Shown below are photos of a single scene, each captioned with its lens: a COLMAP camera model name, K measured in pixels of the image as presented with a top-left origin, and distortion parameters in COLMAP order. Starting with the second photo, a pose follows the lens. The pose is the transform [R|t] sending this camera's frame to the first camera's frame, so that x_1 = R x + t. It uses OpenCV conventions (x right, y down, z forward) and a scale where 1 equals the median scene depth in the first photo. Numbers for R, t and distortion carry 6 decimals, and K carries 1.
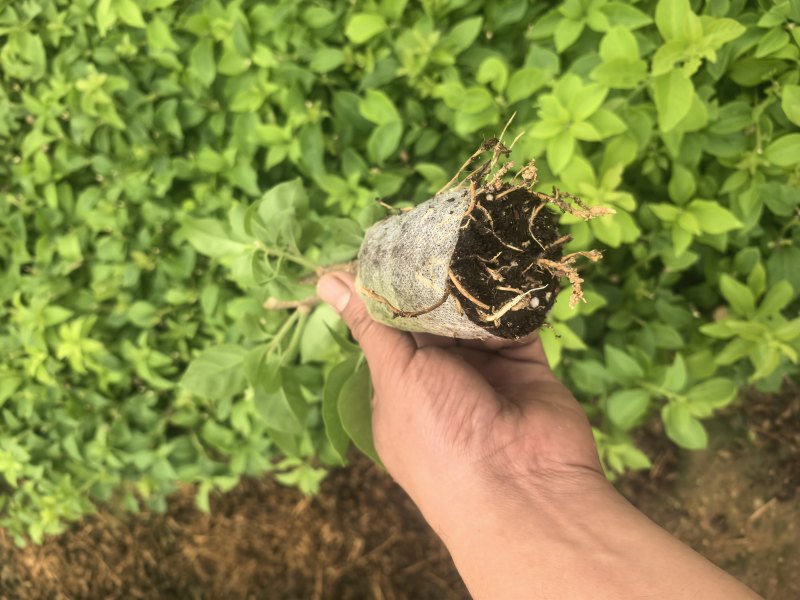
lens RADIAL K [[623.8, 0, 408.5], [0, 623.8, 305.9], [0, 0, 1]] dist [0.012898, -0.074465]
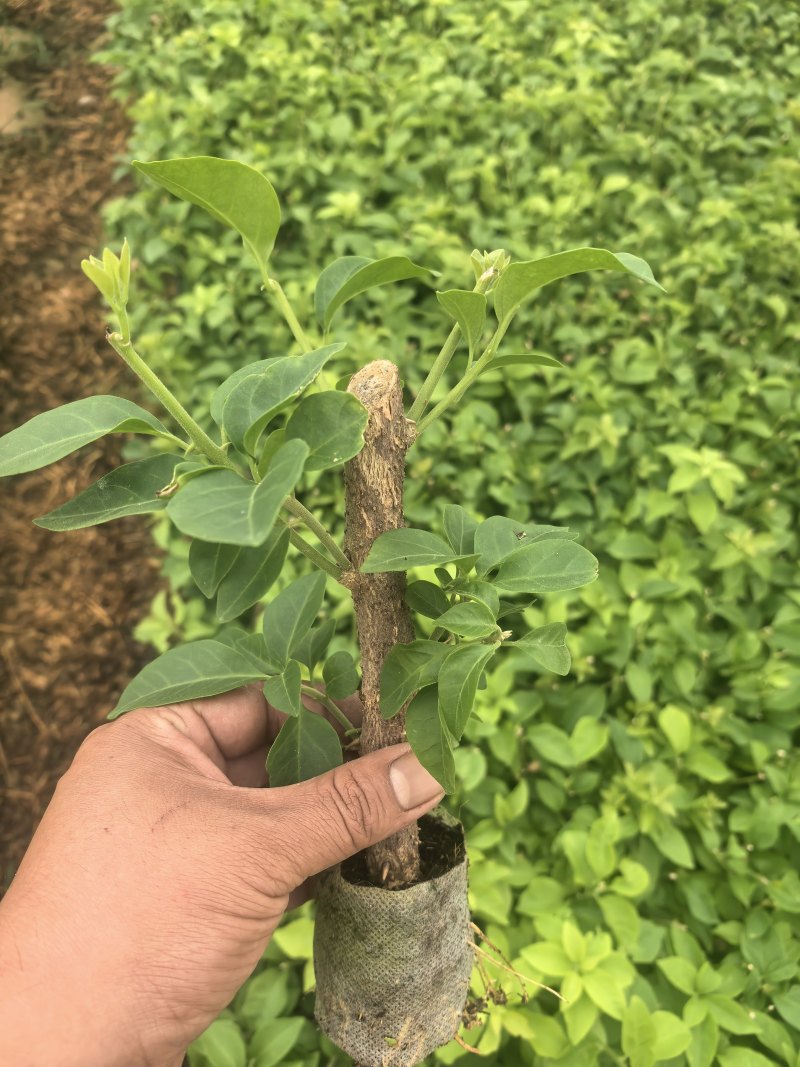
lens RADIAL K [[831.9, 0, 391.7], [0, 831.9, 533.3], [0, 0, 1]] dist [0.012898, -0.074465]
pose [[-0.047806, 0.962819, -0.265883, -0.002301], [-0.992653, -0.075415, -0.094614, 0.082070], [-0.111147, 0.259406, 0.959351, -0.152346]]
